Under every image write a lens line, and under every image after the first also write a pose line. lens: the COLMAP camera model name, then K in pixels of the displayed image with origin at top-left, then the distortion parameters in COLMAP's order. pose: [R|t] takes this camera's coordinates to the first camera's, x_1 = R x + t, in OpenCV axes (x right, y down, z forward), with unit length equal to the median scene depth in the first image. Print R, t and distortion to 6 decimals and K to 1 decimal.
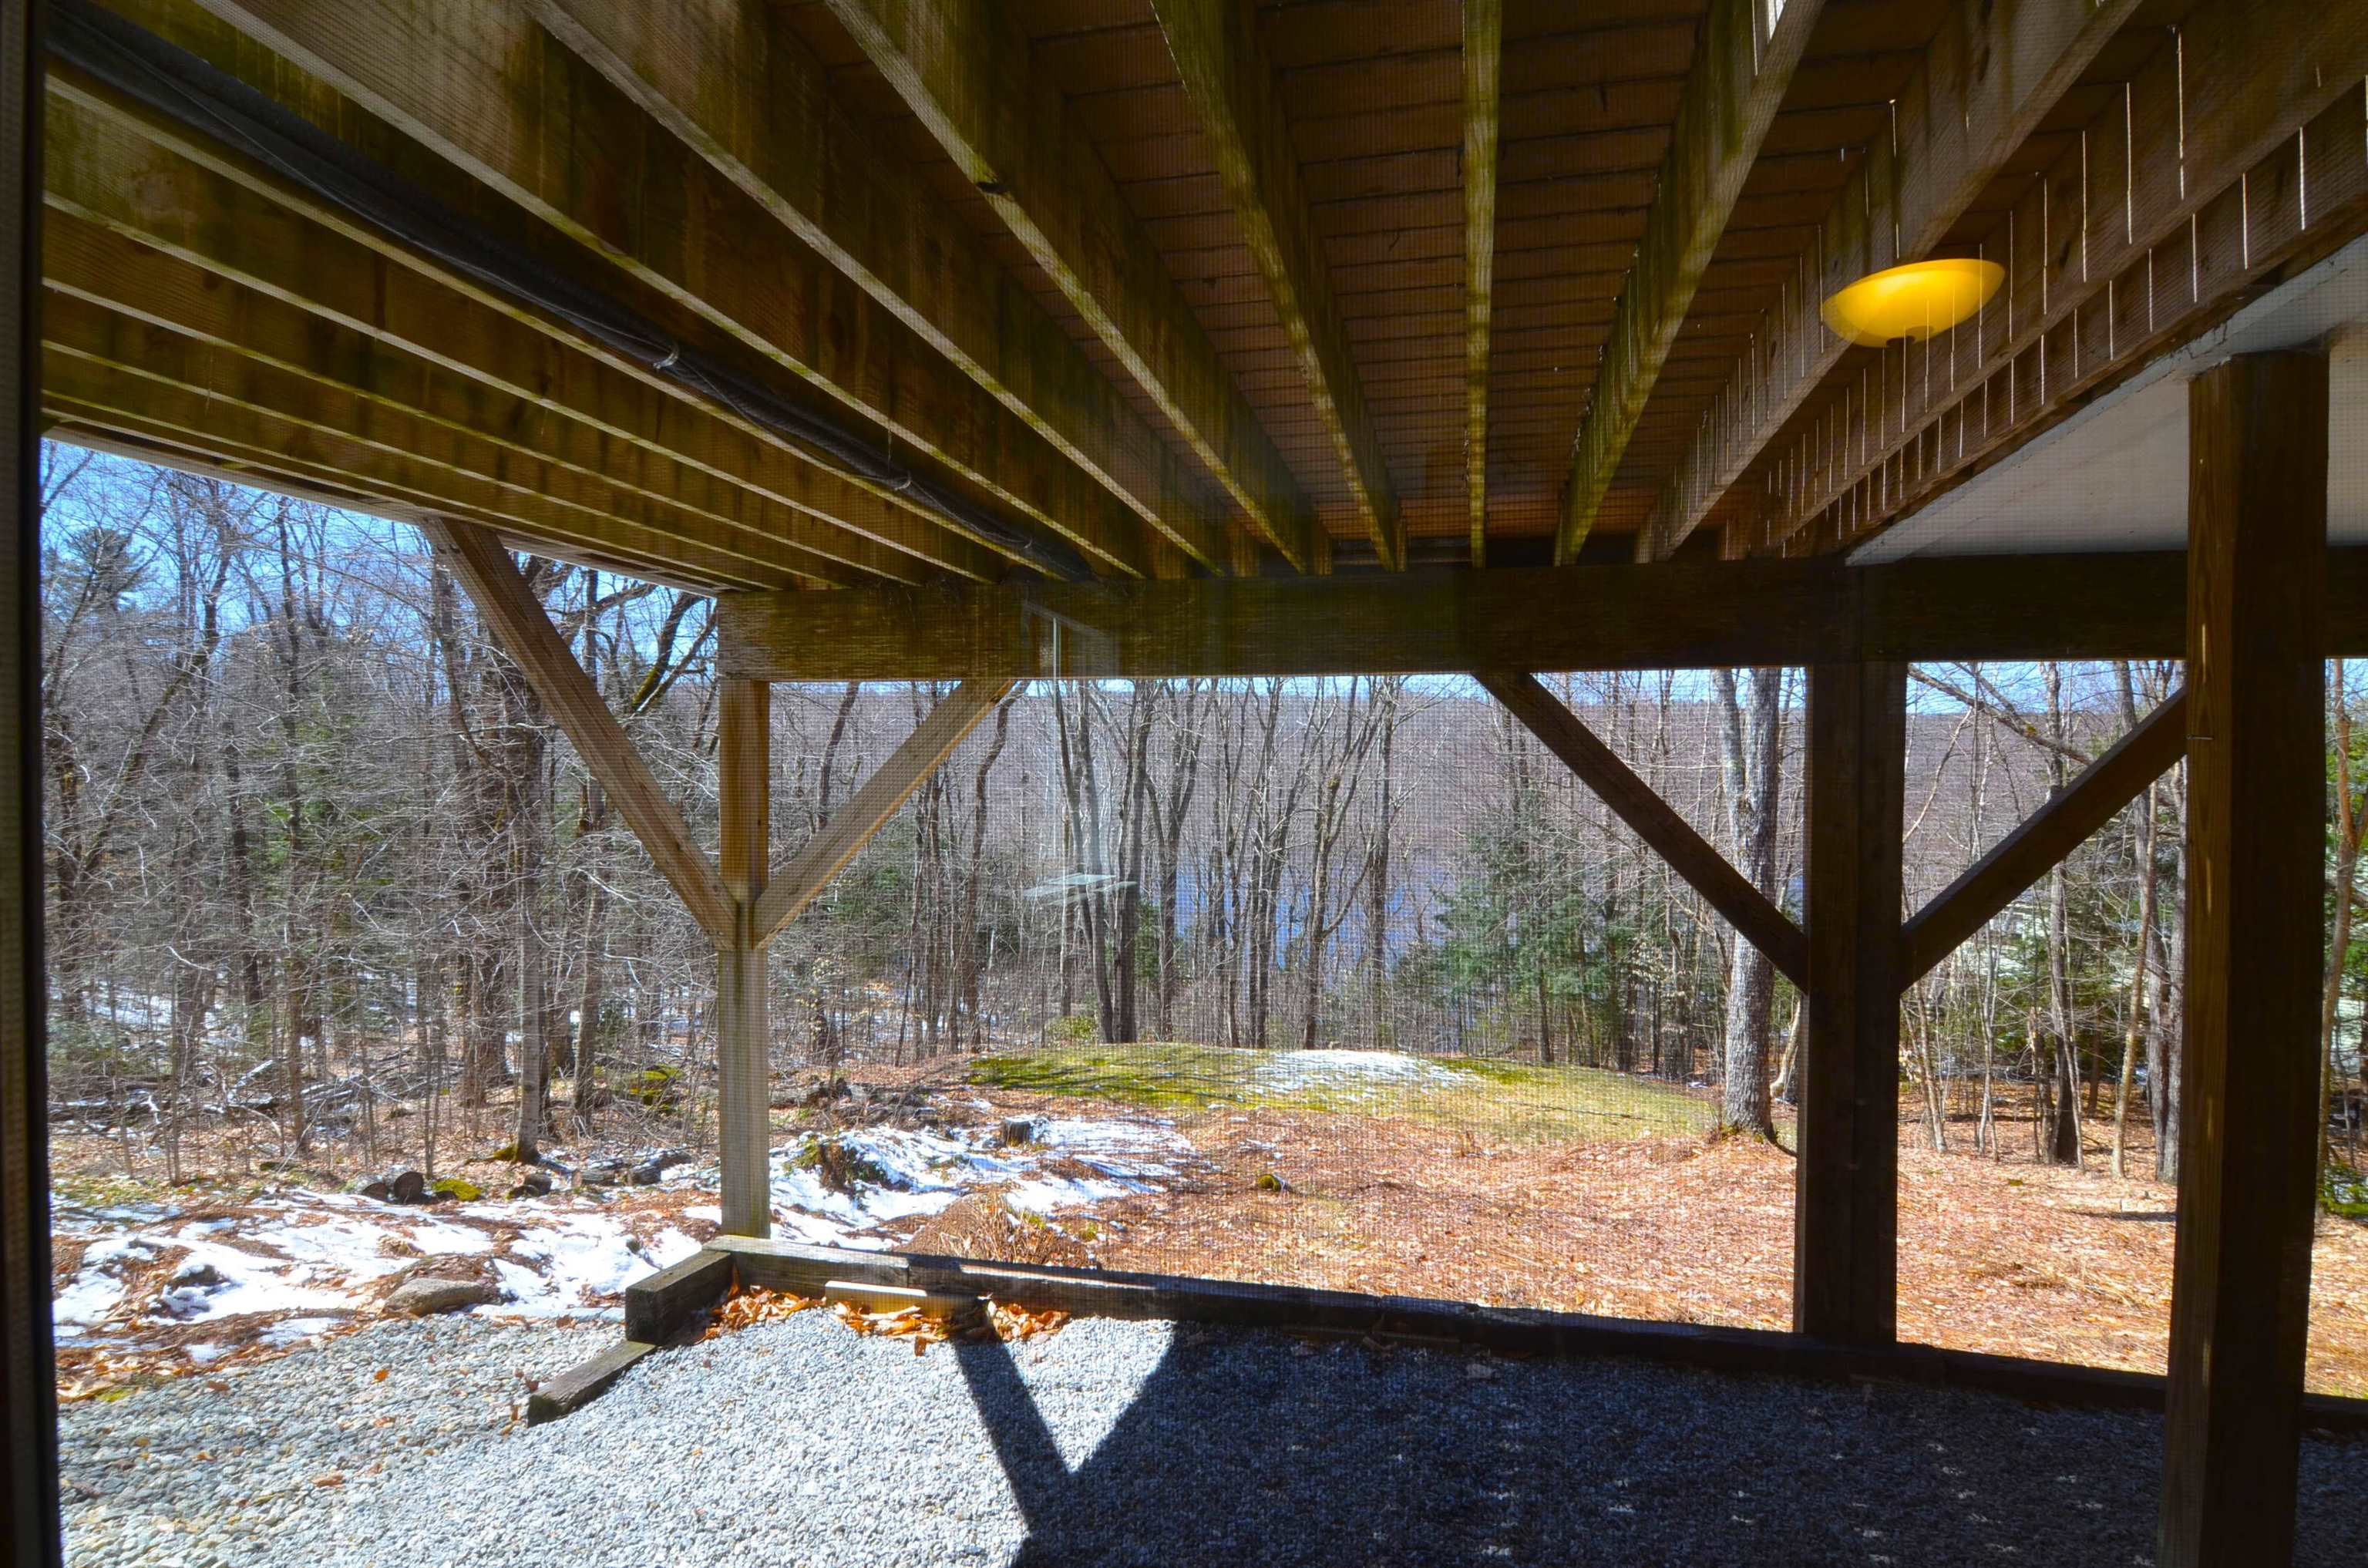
lens RADIAL K [[1227.8, 0, 1176.4], [0, 1227.8, 800.7], [0, 0, 1]] dist [-0.002257, -0.000017]
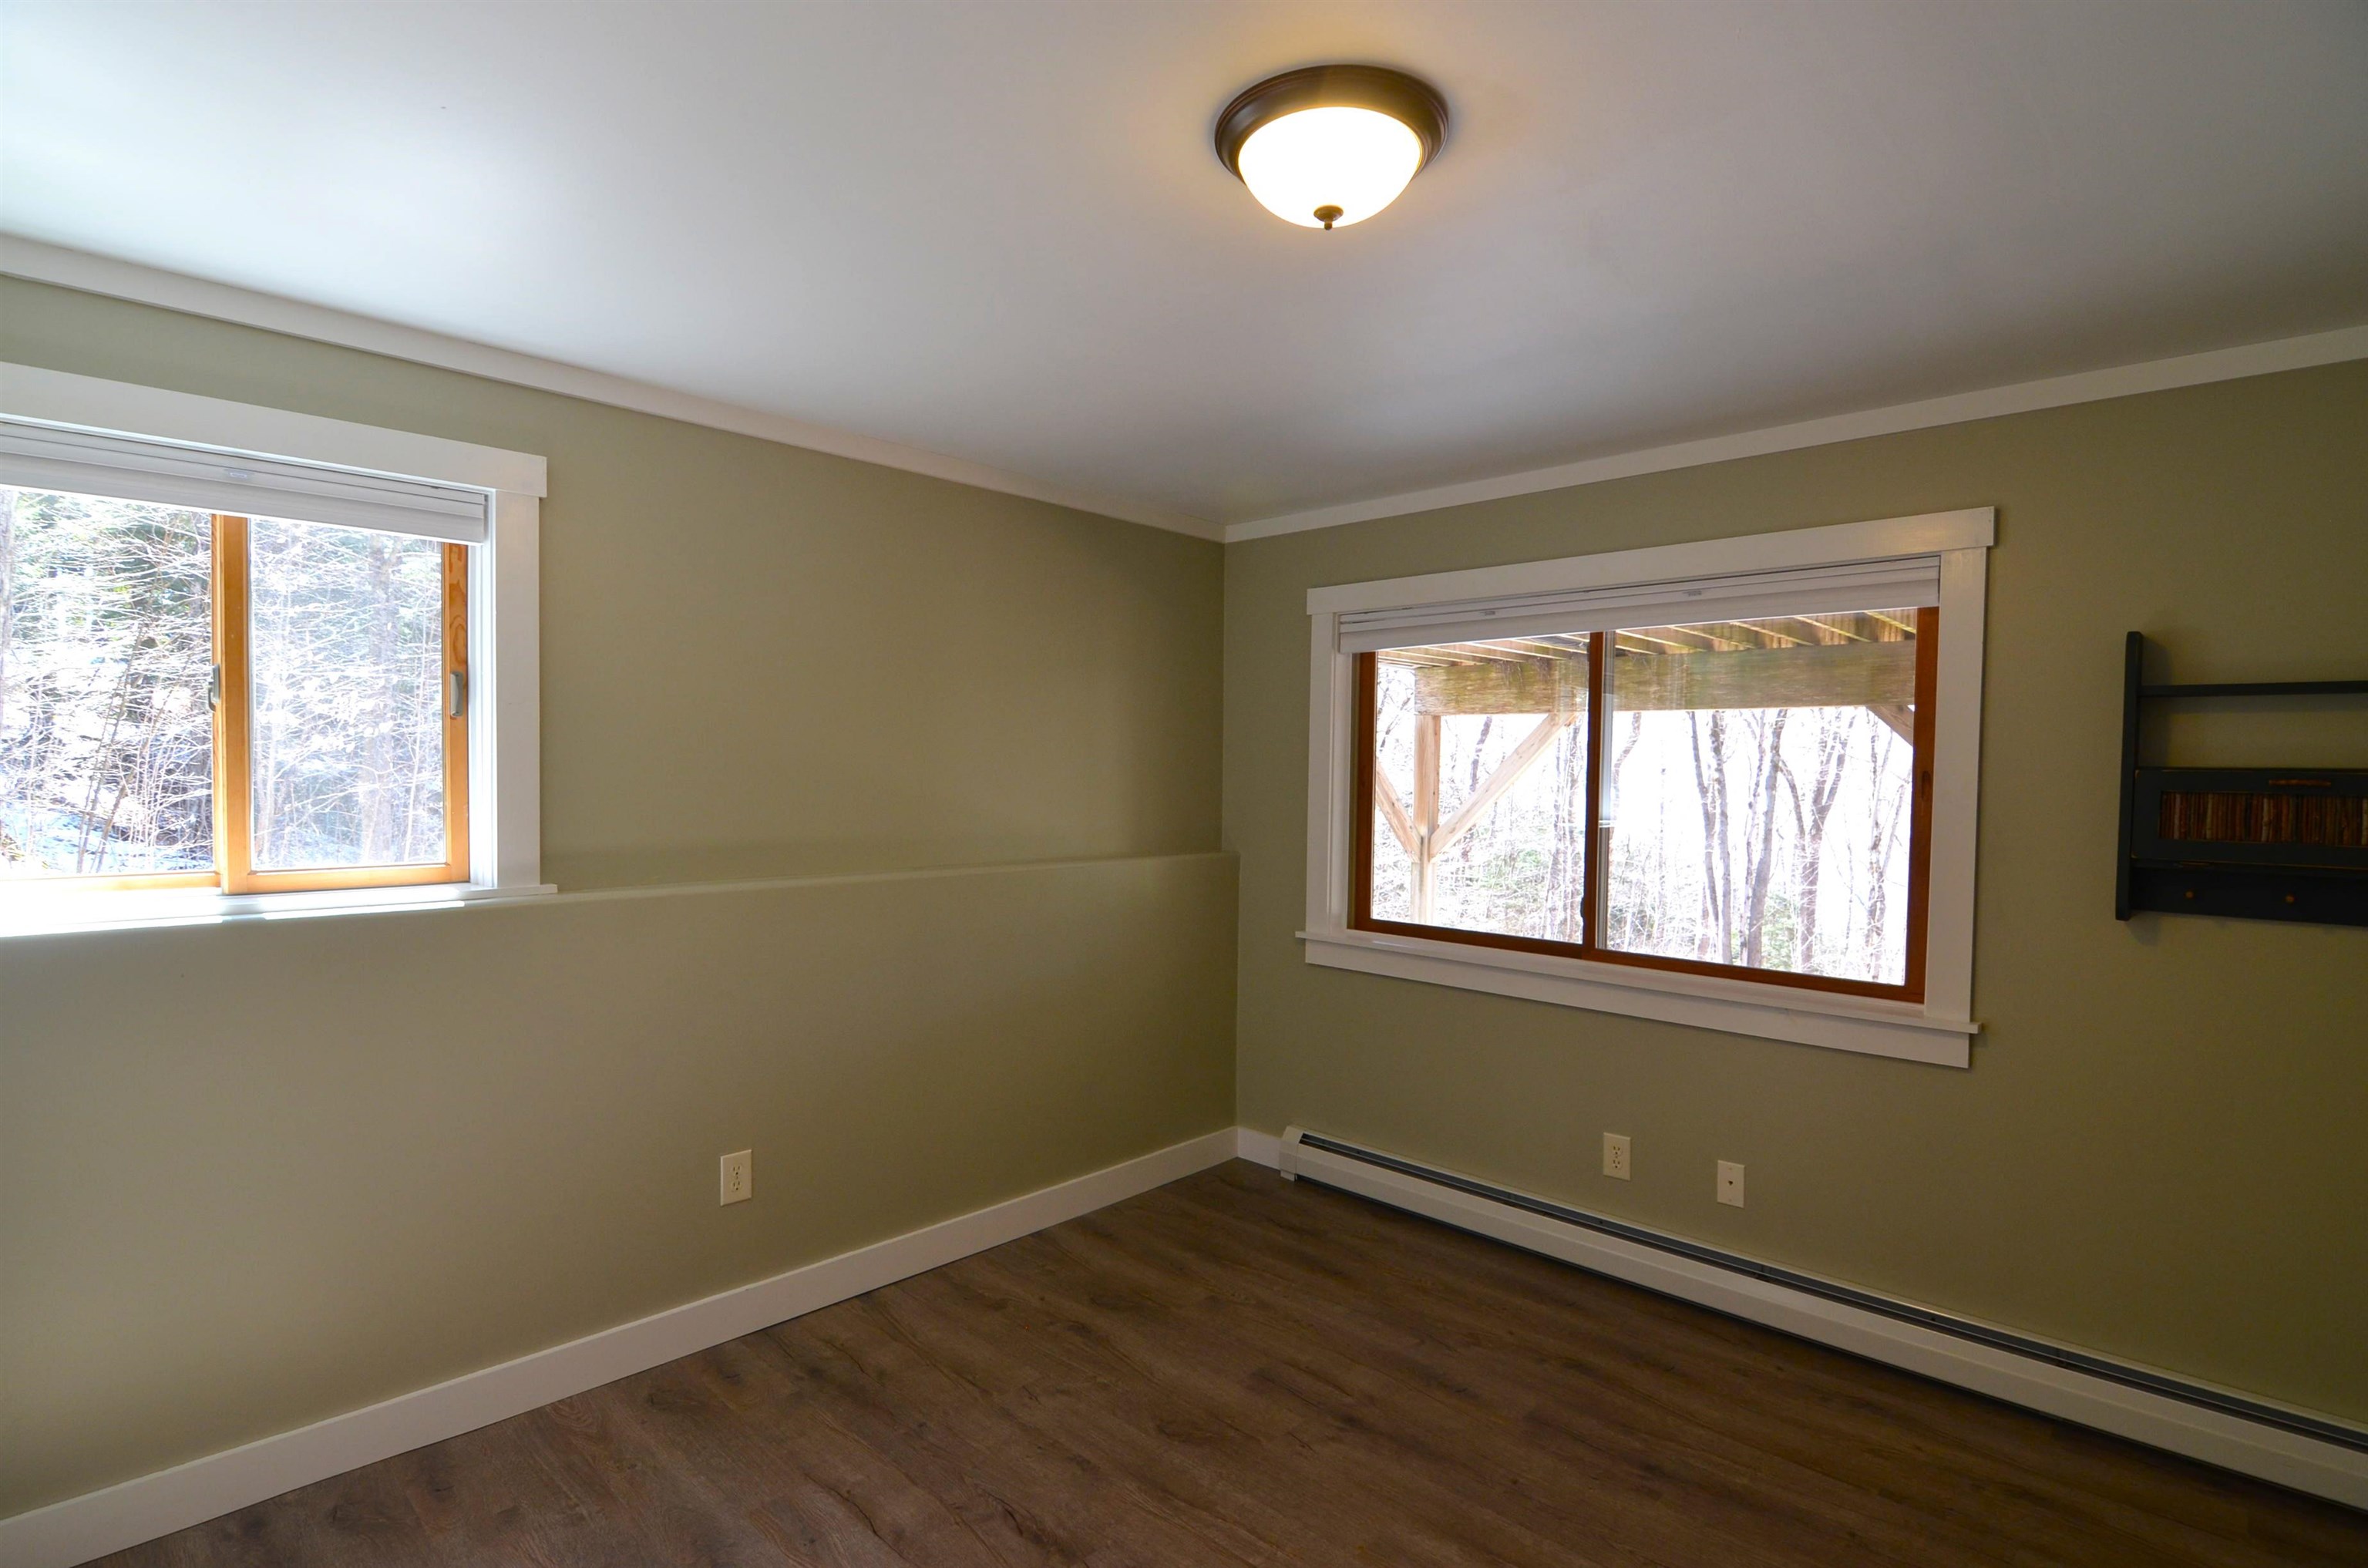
lens RADIAL K [[1176.4, 0, 1154.3], [0, 1176.4, 824.9], [0, 0, 1]] dist [-0.025052, -0.000150]
pose [[0.854358, 0.030951, -0.518763, 0.212428], [-0.015974, 0.999317, 0.033315, 0.013836], [0.519440, -0.020176, 0.854269, -0.710618]]
